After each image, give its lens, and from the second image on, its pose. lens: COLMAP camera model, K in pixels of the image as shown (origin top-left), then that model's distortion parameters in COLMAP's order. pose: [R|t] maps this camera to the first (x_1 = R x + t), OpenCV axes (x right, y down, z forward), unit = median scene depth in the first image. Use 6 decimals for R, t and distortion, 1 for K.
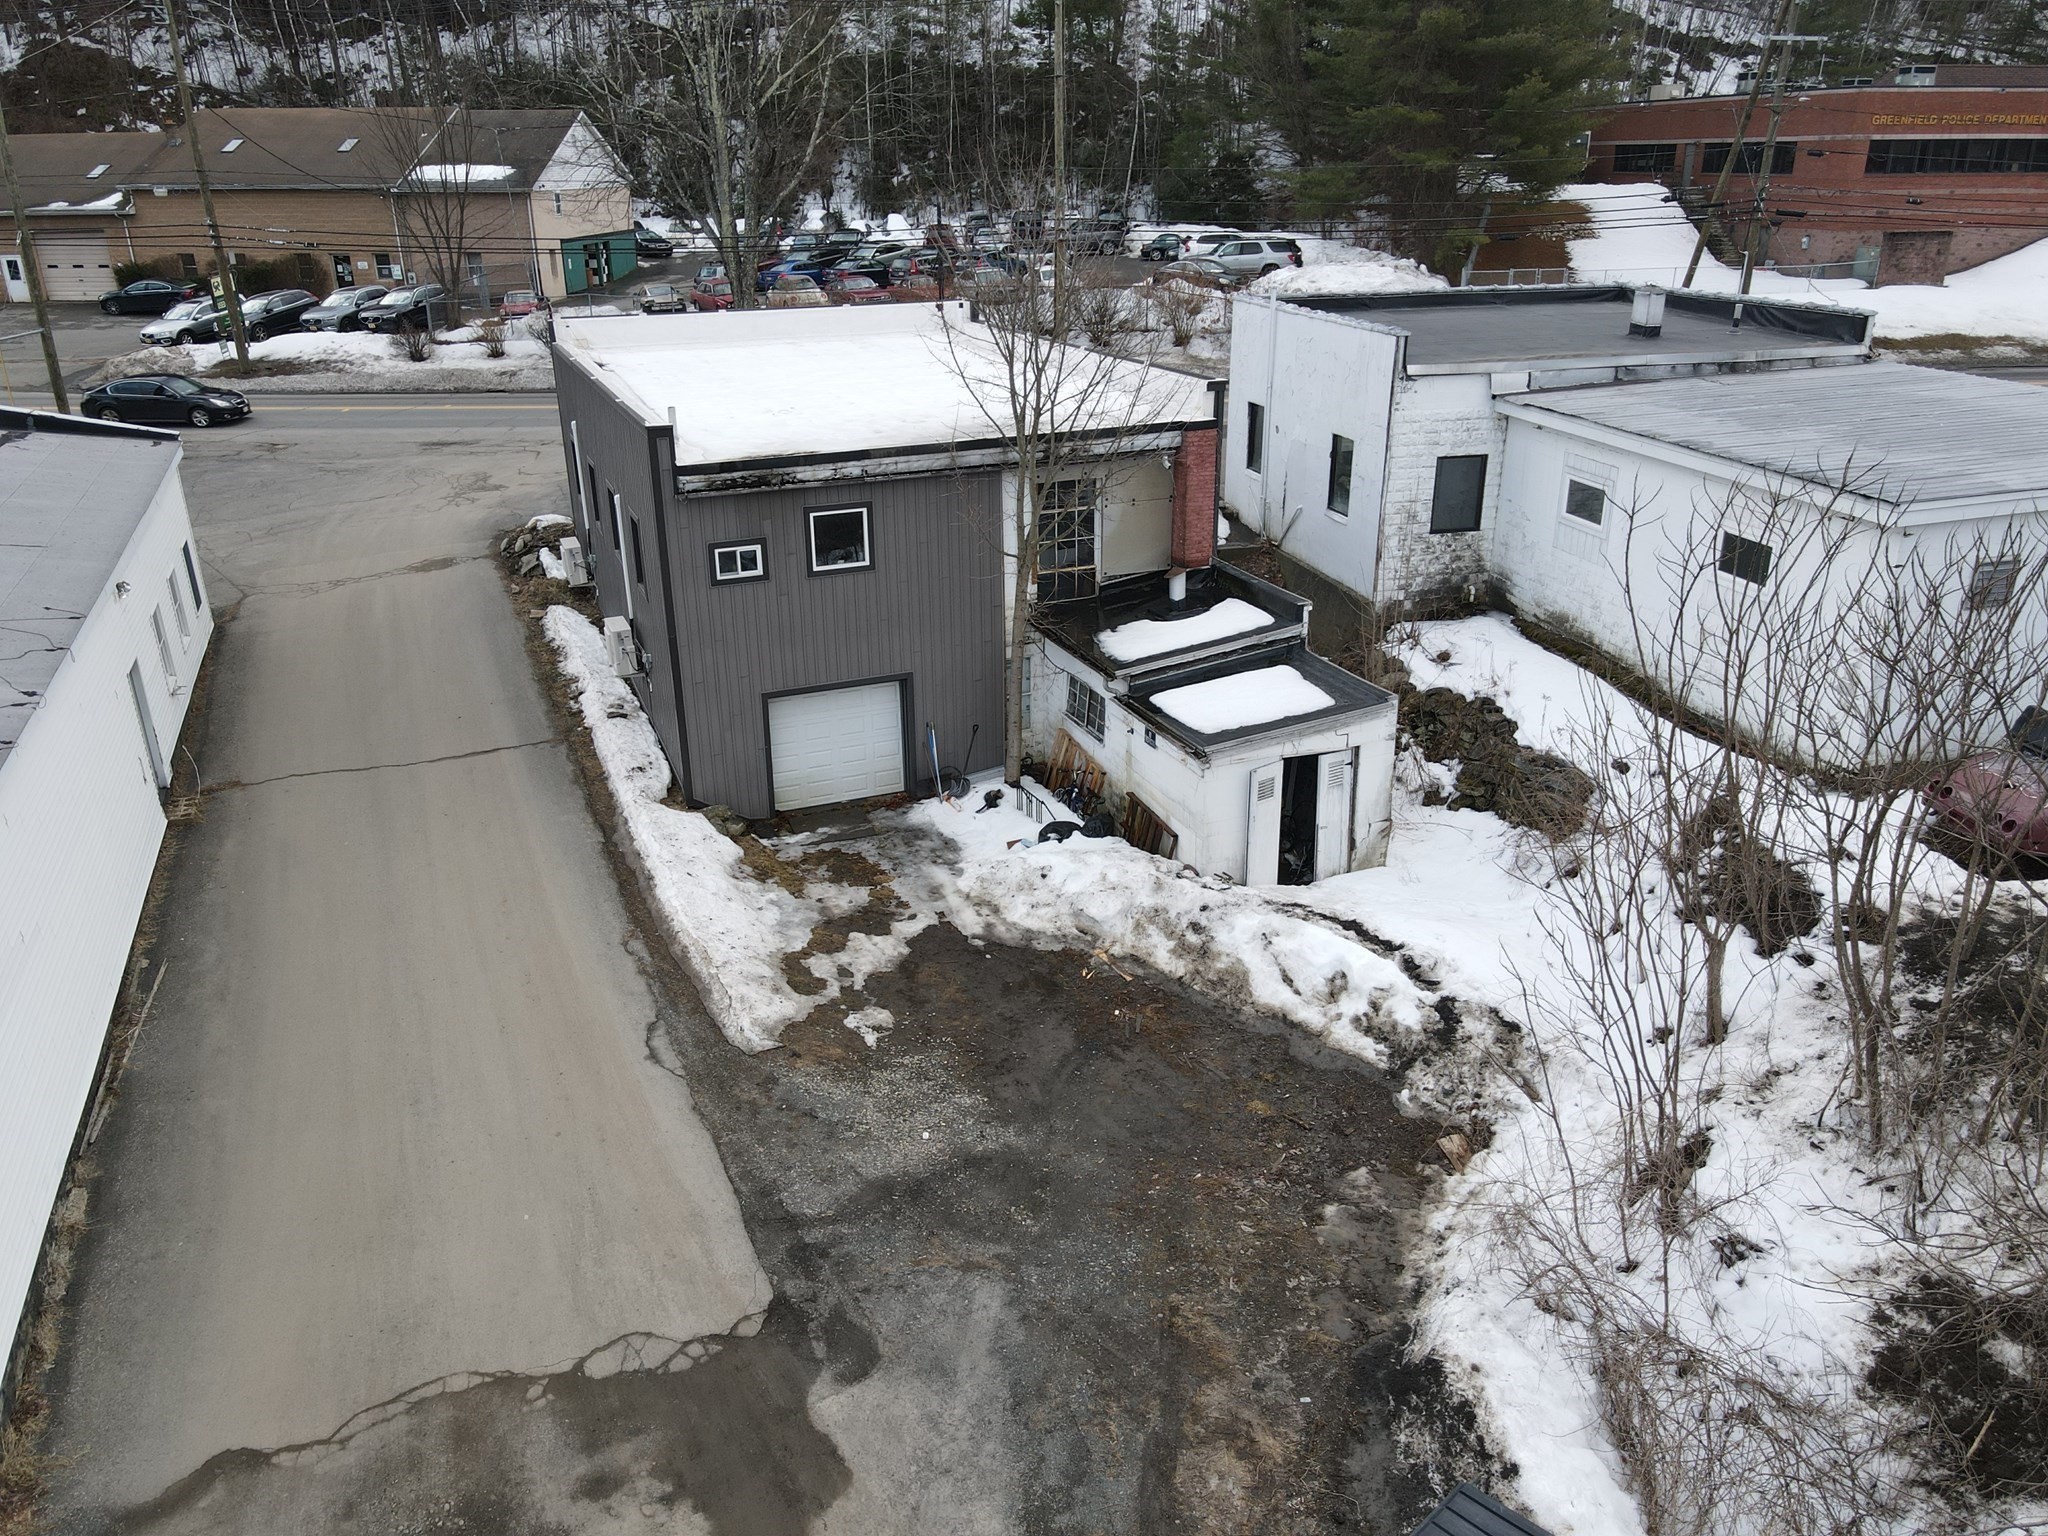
lens RADIAL K [[1496.1, 0, 1019.1], [0, 1496.1, 763.5], [0, 0, 1]] dist [-0.000405, 0.024884]
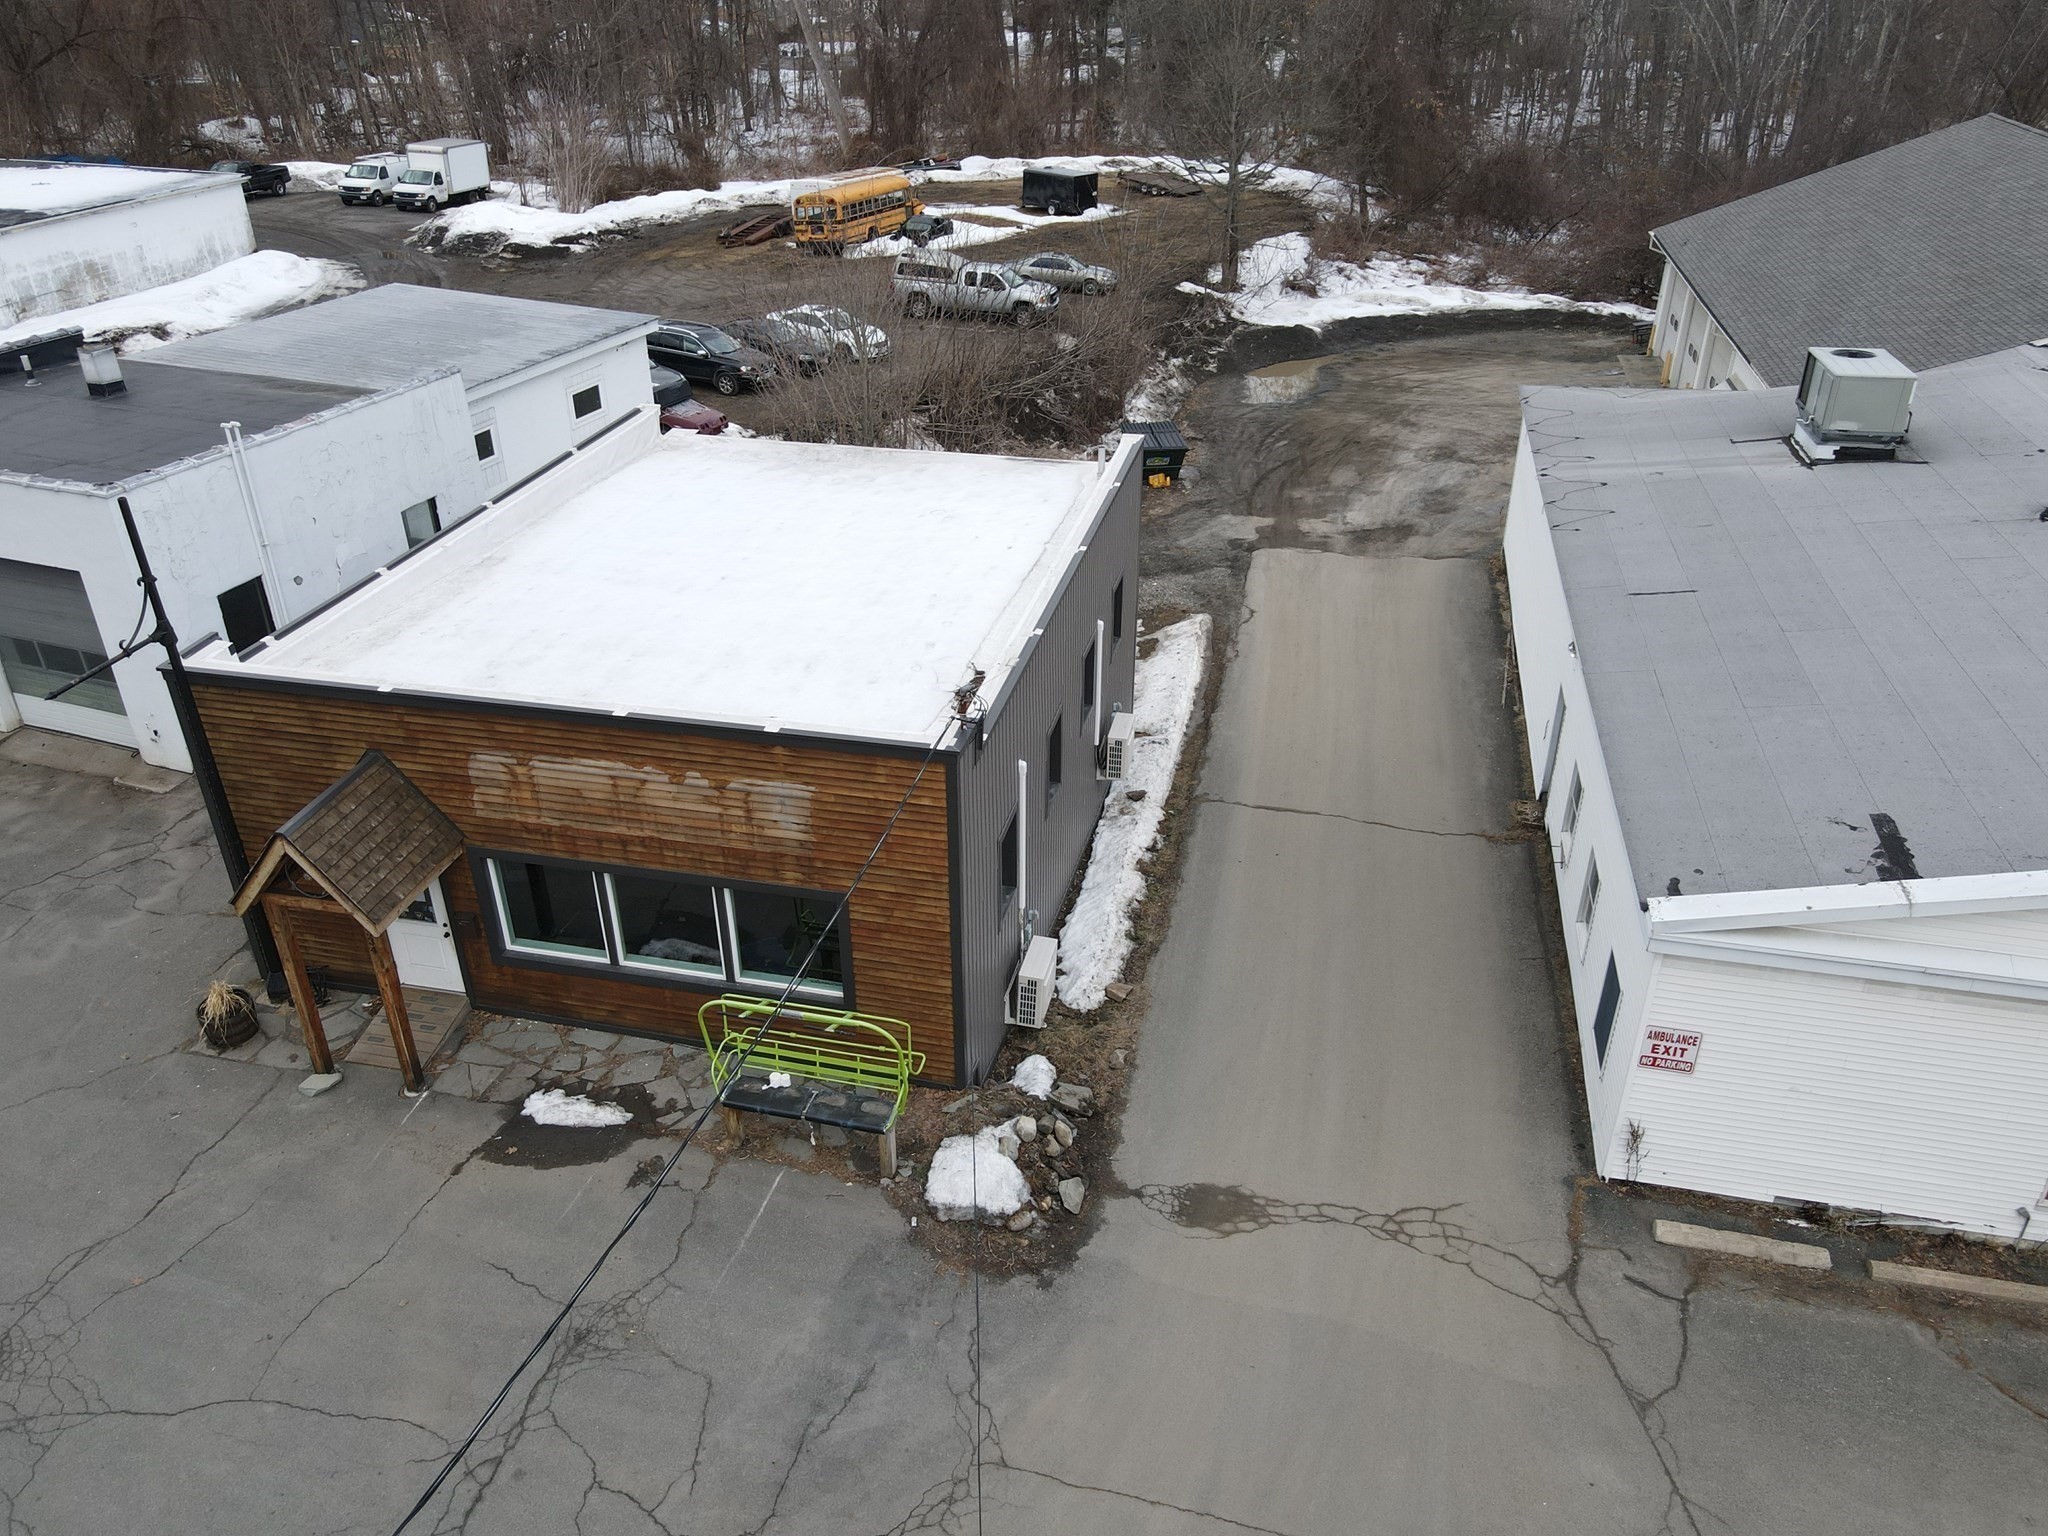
lens RADIAL K [[1496.1, 0, 1021.2], [0, 1496.1, 761.4], [0, 0, 1]] dist [-0.000405, 0.024884]
pose [[-0.815716, -0.267007, 0.513142, -0.795181], [0.232531, 0.660905, 0.713536, -0.868376], [-0.529658, 0.701364, -0.477023, 1.674030]]
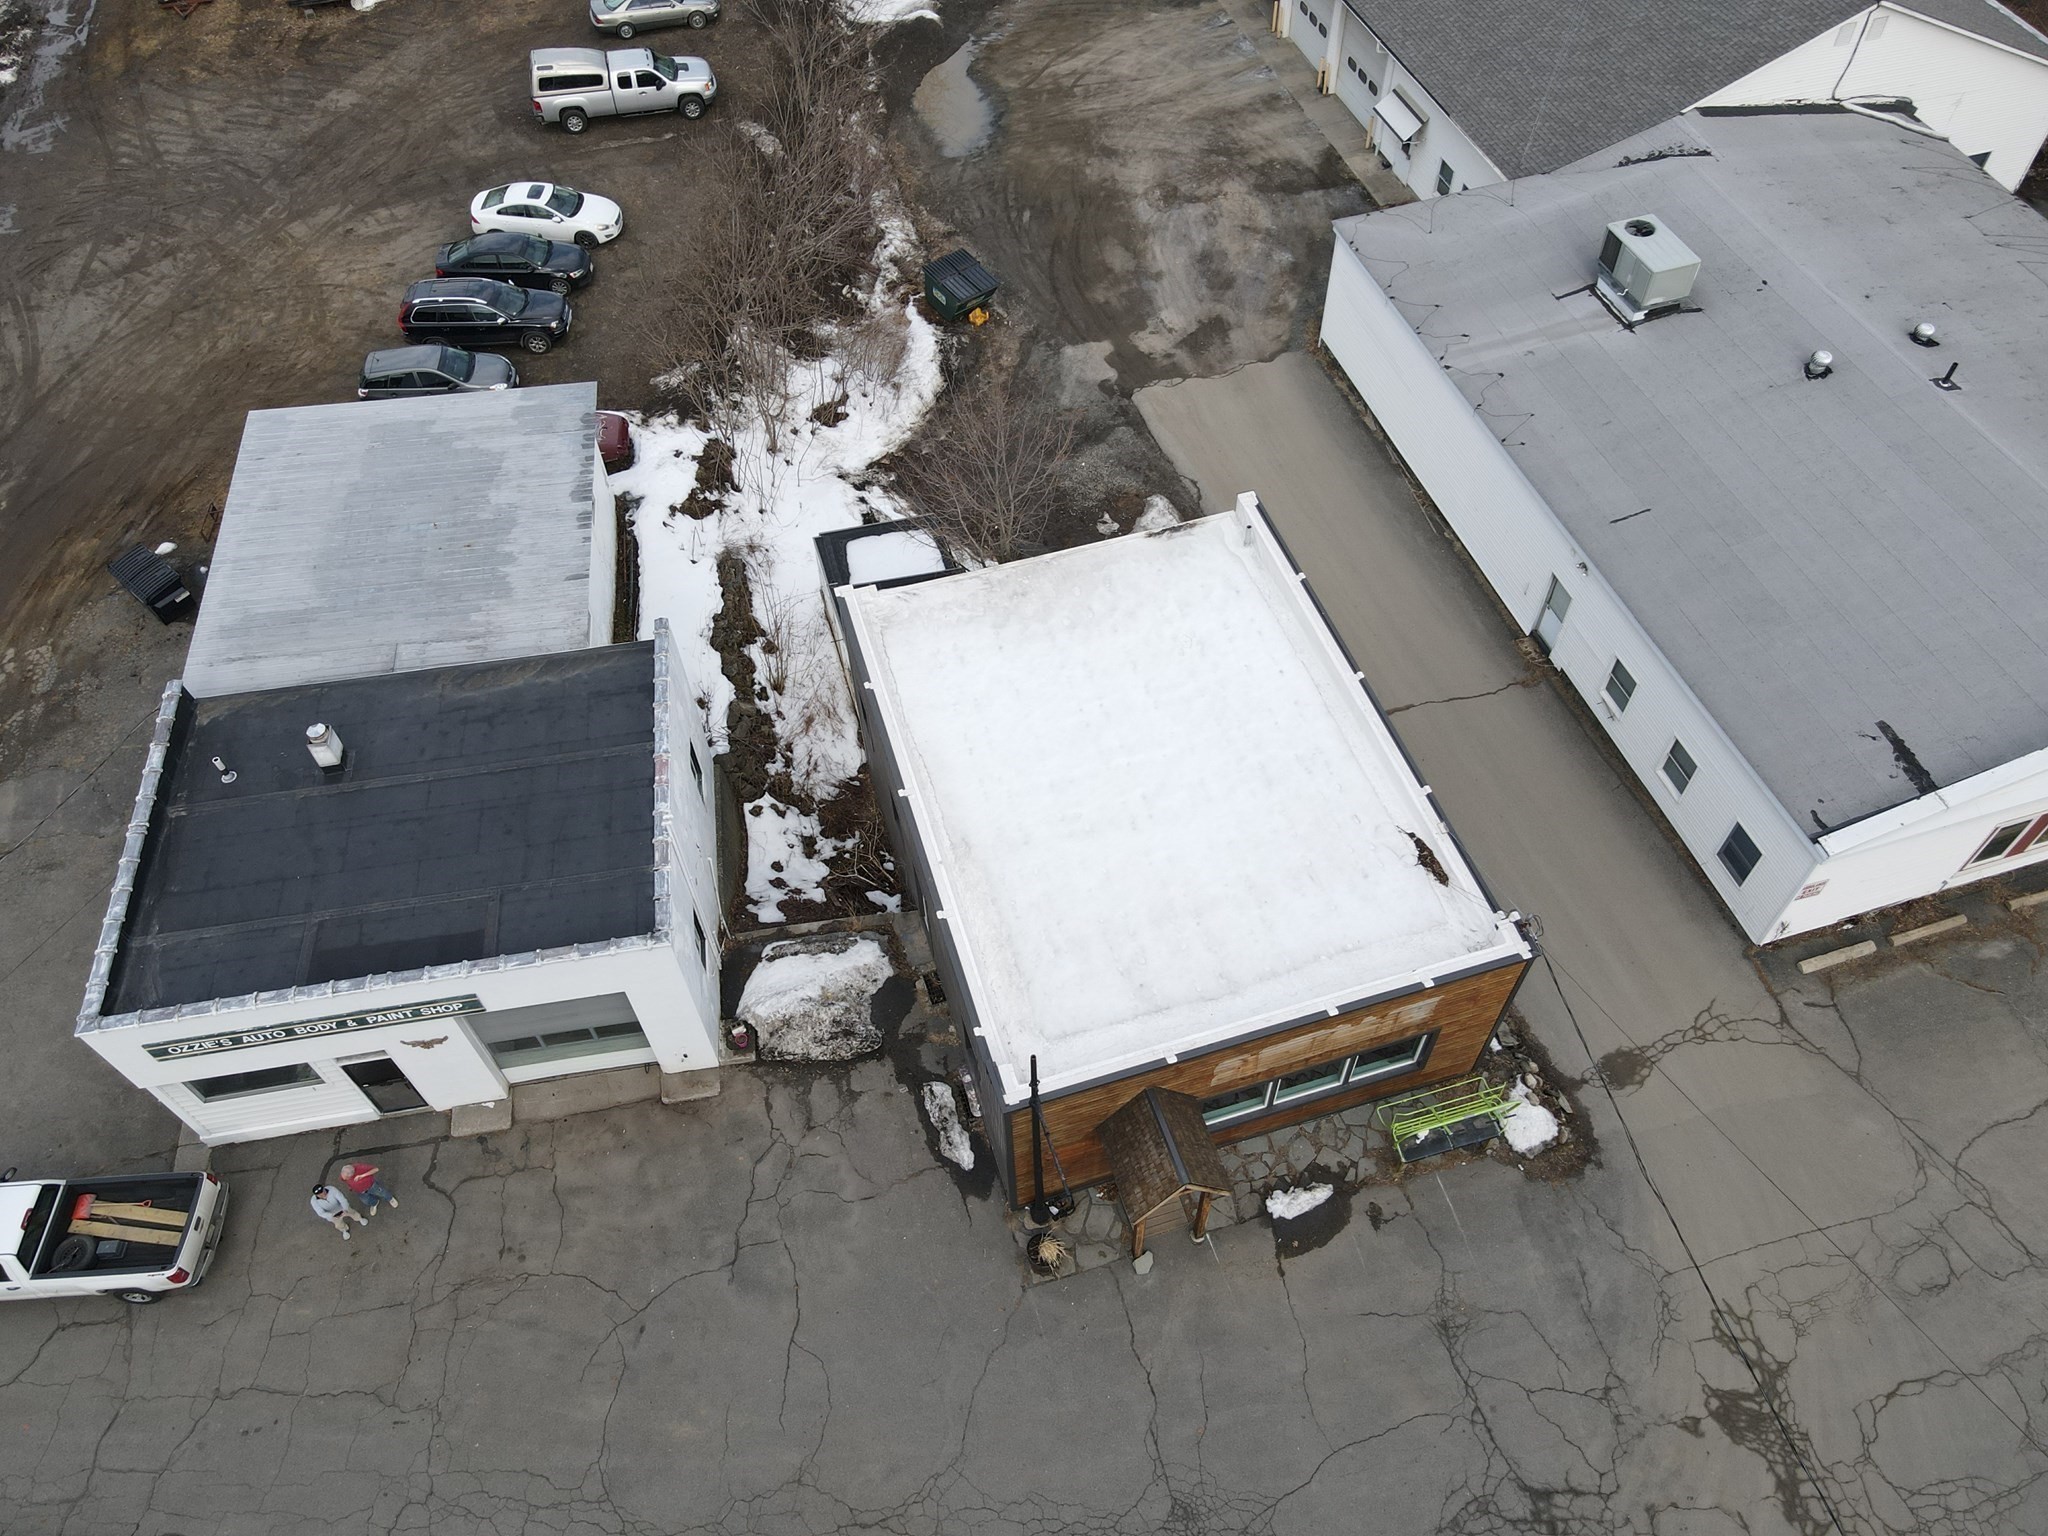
lens RADIAL K [[1496.1, 0, 1016.8], [0, 1496.1, 755.7], [0, 0, 1]] dist [-0.000405, 0.024884]
pose [[-0.994894, -0.054781, 0.084766, -0.139208], [0.067410, 0.264389, 0.962057, -1.523068], [-0.075114, 0.962859, -0.259346, 1.544449]]
